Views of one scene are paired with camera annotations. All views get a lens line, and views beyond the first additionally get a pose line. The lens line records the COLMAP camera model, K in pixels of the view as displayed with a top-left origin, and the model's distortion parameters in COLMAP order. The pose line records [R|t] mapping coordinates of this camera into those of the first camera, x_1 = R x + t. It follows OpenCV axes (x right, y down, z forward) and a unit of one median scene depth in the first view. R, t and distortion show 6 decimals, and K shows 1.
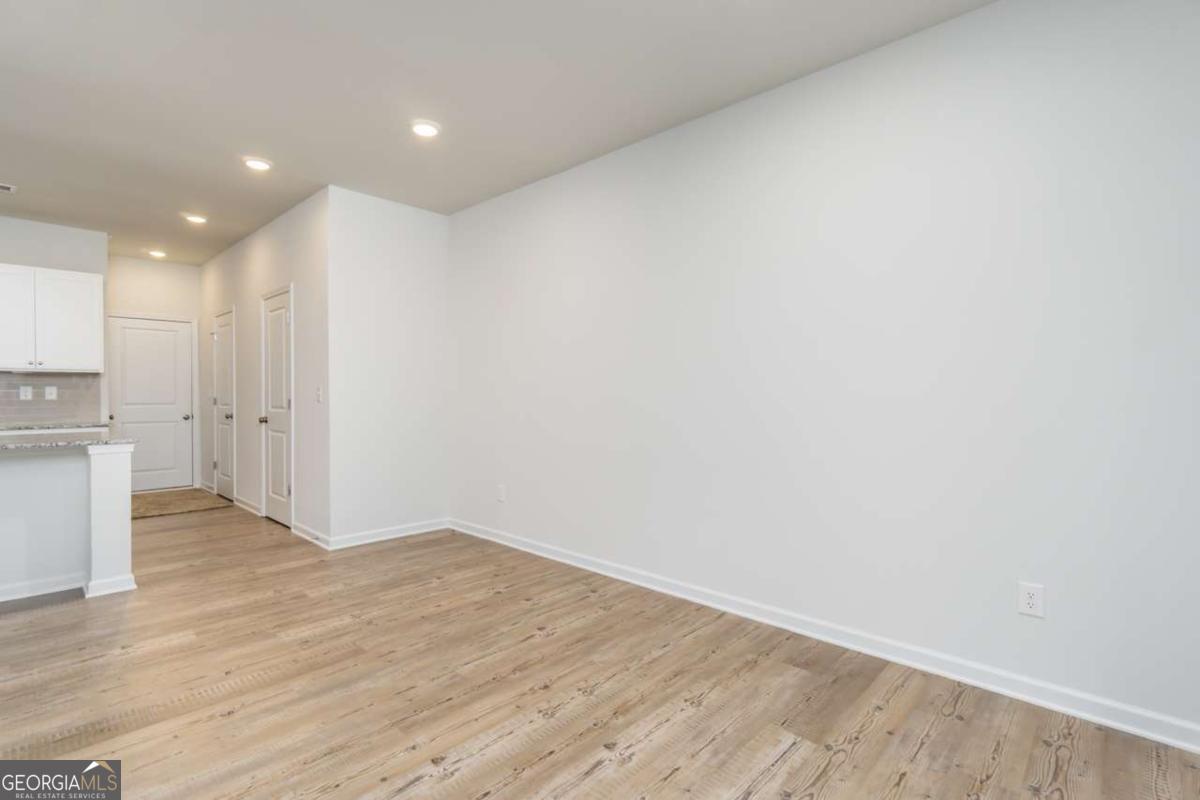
lens RADIAL K [[548.7, 0, 597.5], [0, 548.7, 385.0], [0, 0, 1]] dist [0.026265, 0.000472]
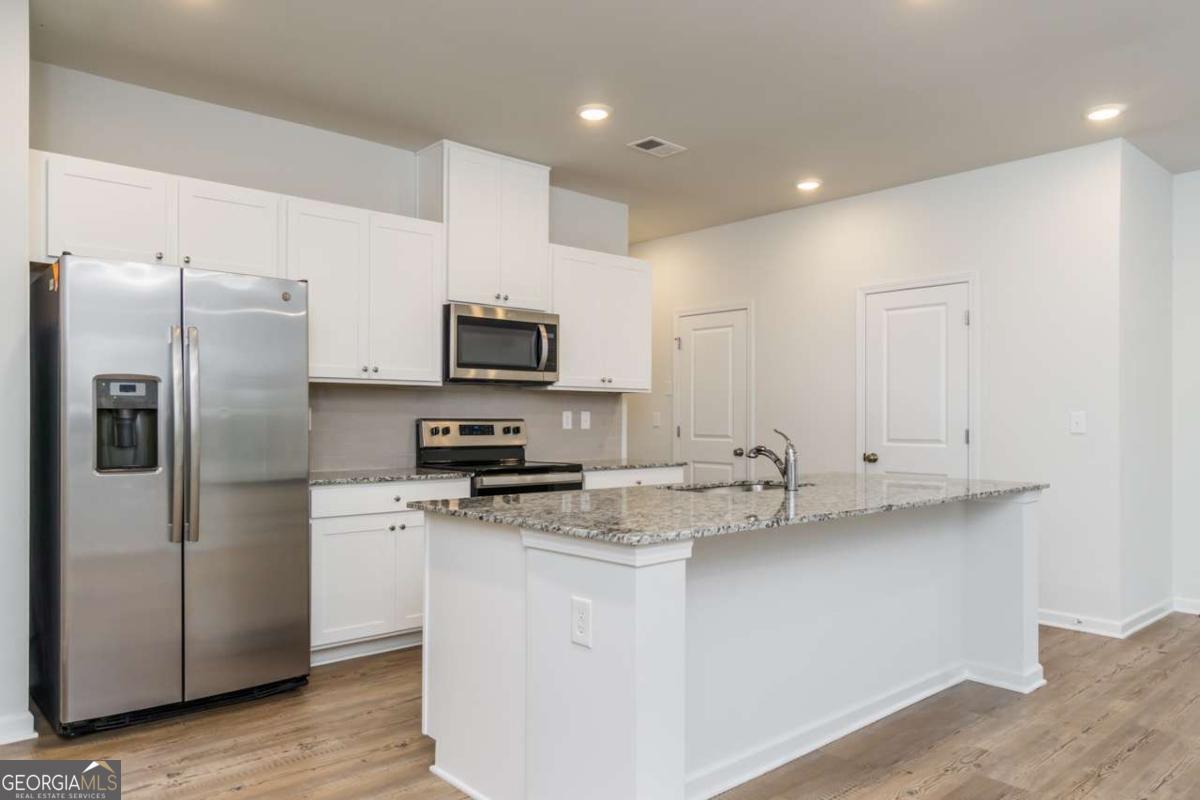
lens RADIAL K [[837.7, 0, 600.0], [0, 837.7, 400.0], [0, 0, 1]] dist [0.002105, 0.003563]
pose [[0.997886, -0.000467, -0.064983, -1.626229], [0.000026, 0.999977, -0.006778, -0.008856], [0.064984, 0.006762, 0.997863, -0.196235]]
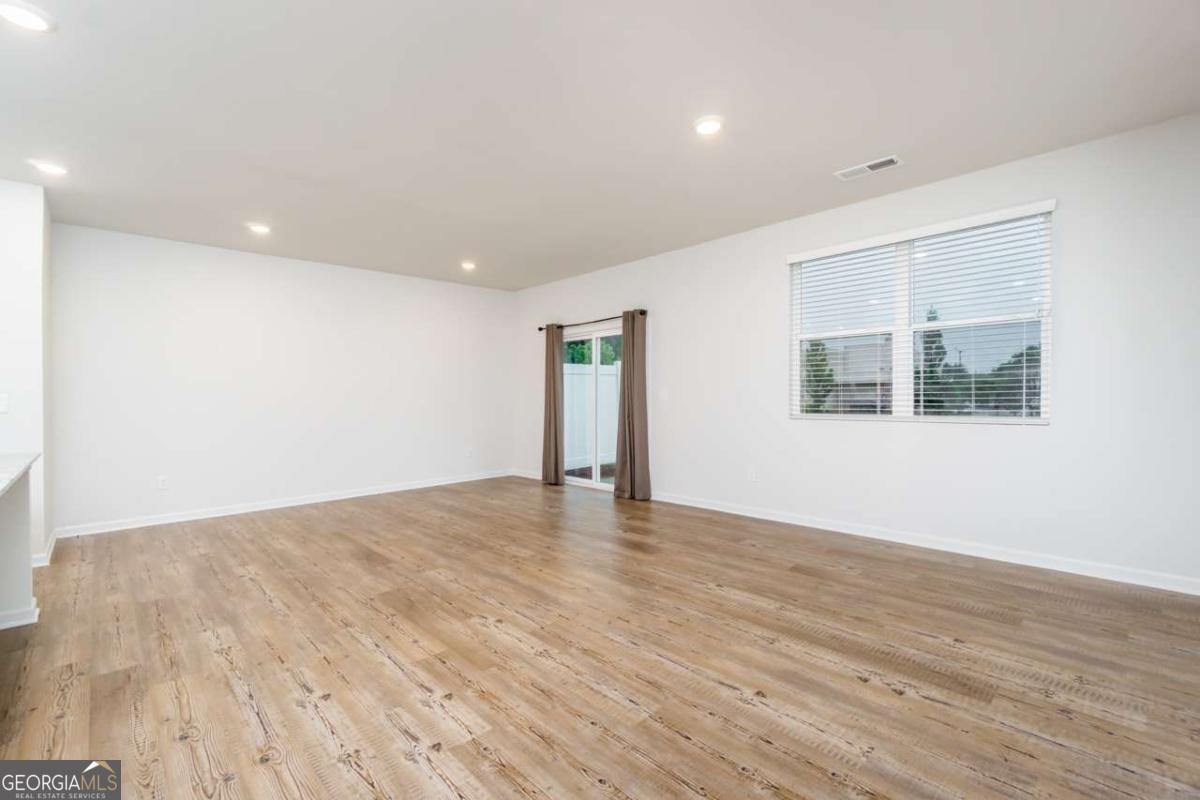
lens RADIAL K [[518.6, 0, 594.1], [0, 518.6, 394.1], [0, 0, 1]] dist [-0.000834, -0.000882]
pose [[0.030800, -0.002543, 0.999522, -2.000372], [-0.002044, 0.999995, 0.002607, -0.004660], [-0.999523, -0.002123, 0.030795, 0.041973]]
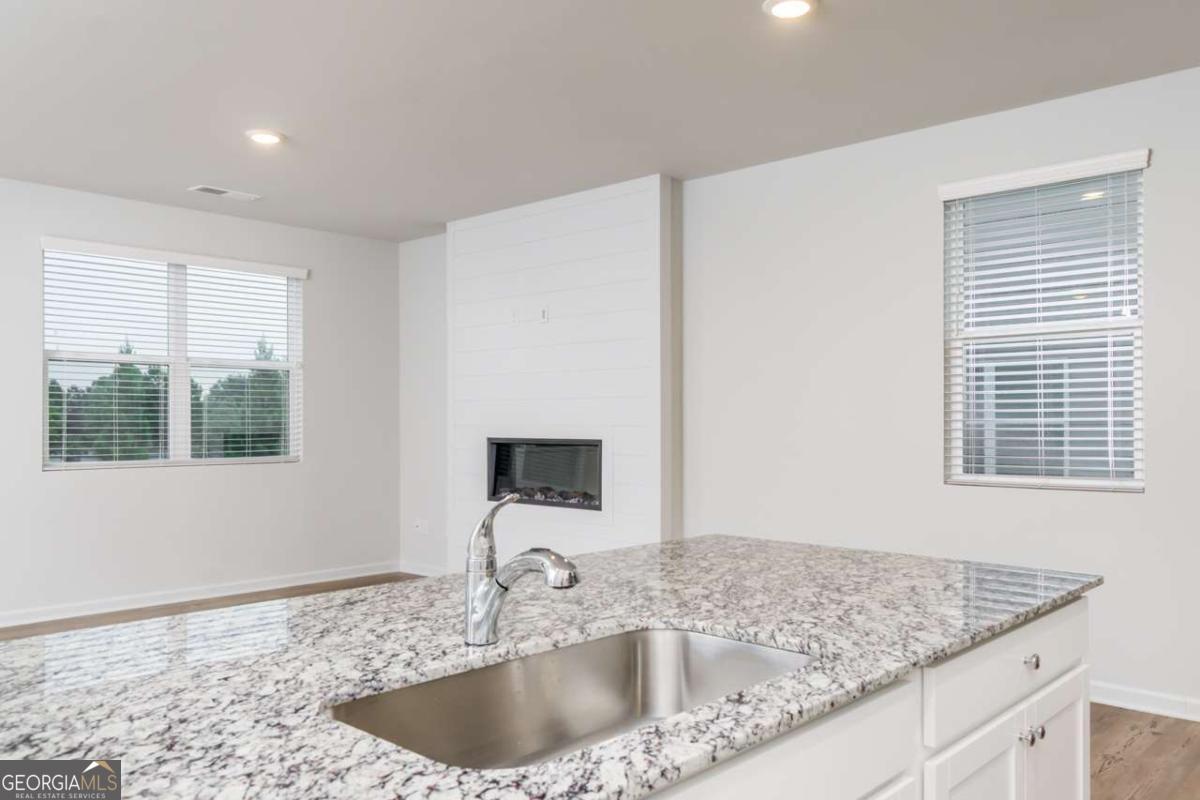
lens RADIAL K [[935.3, 0, 596.0], [0, 935.3, 429.5], [0, 0, 1]] dist [-0.006991, -0.002639]
pose [[-0.999786, -0.003743, -0.020331, -1.497911], [-0.003628, 0.999977, -0.005675, -0.007440], [0.020352, -0.005600, -0.999777, 1.585361]]
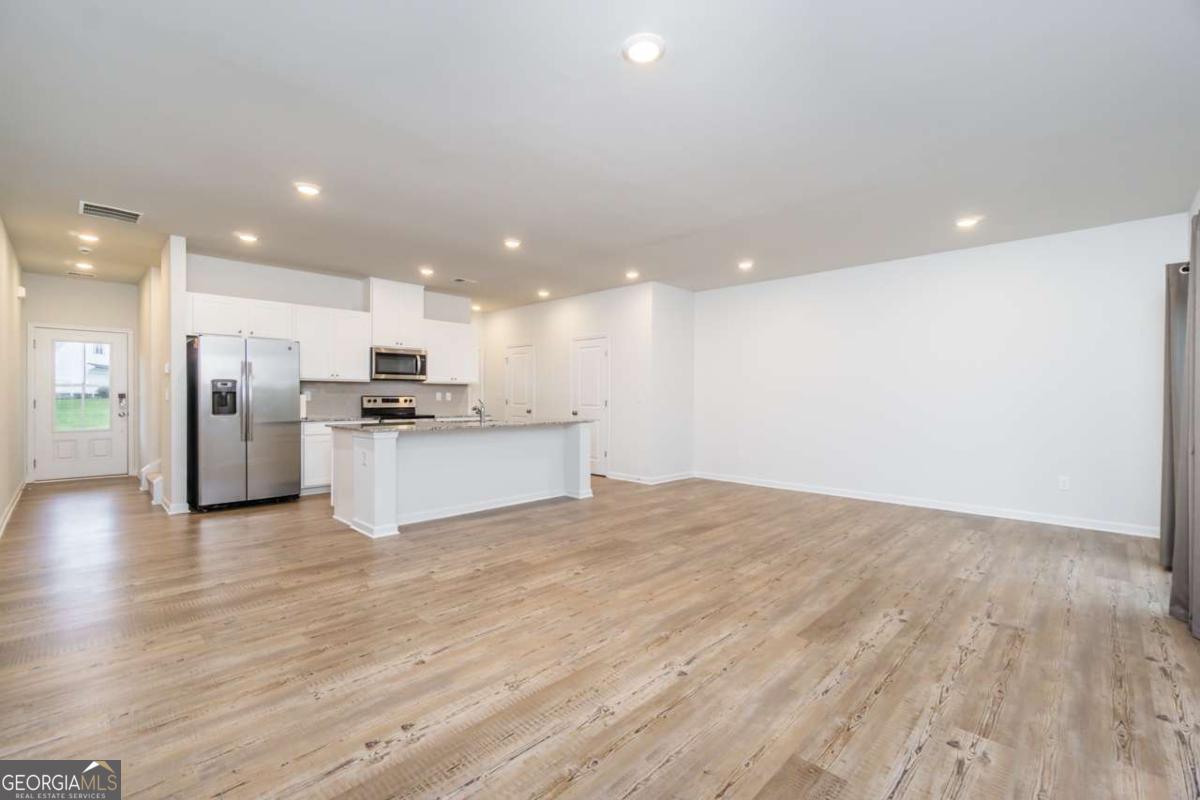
lens RADIAL K [[518.6, 0, 594.1], [0, 518.6, 394.1], [0, 0, 1]] dist [-0.000834, -0.000882]
pose [[0.999998, 0.001491, -0.001523, -0.996389], [-0.001473, 0.999936, 0.011218, -0.019045], [0.001540, -0.011216, 0.999936, -0.982591]]
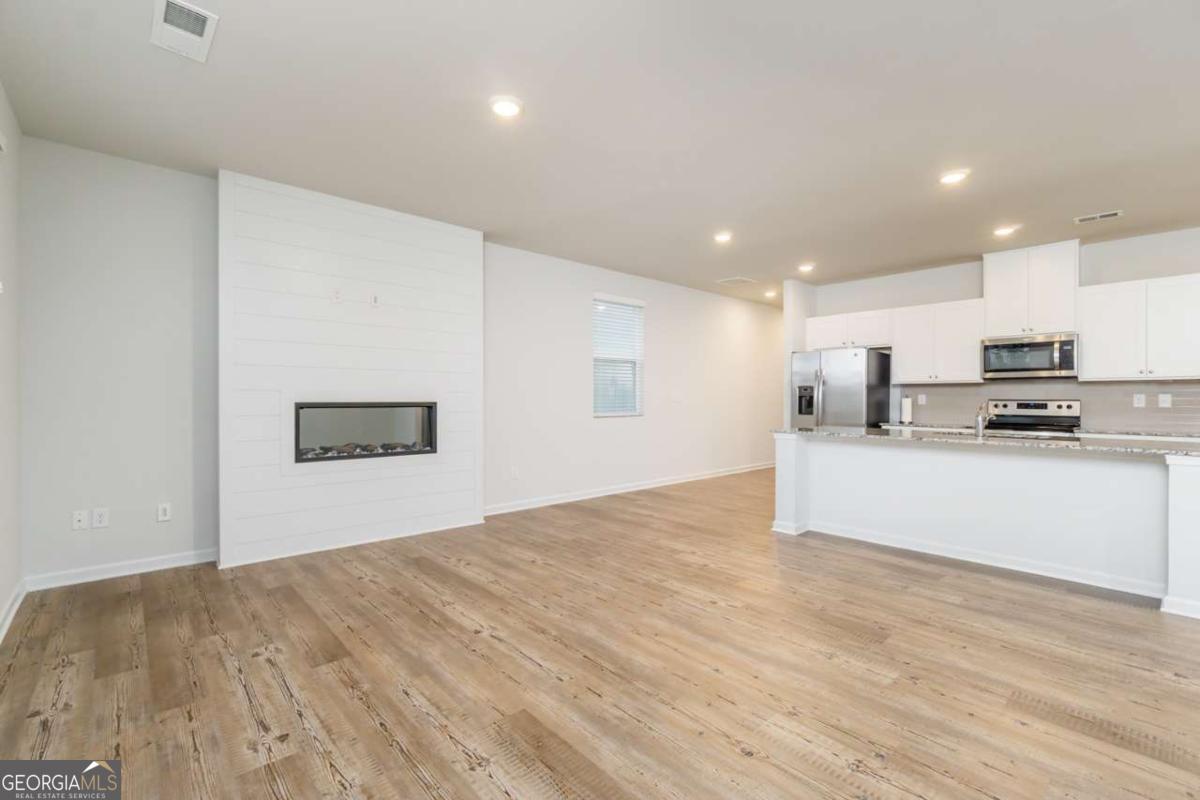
lens RADIAL K [[525.3, 0, 588.2], [0, 525.3, 398.5], [0, 0, 1]] dist [-0.001260, -0.004380]
pose [[-0.074109, -0.002295, -0.997248, 0.060850], [0.010827, 0.999937, -0.003106, 0.003340], [0.997191, -0.011027, -0.074079, 0.075007]]
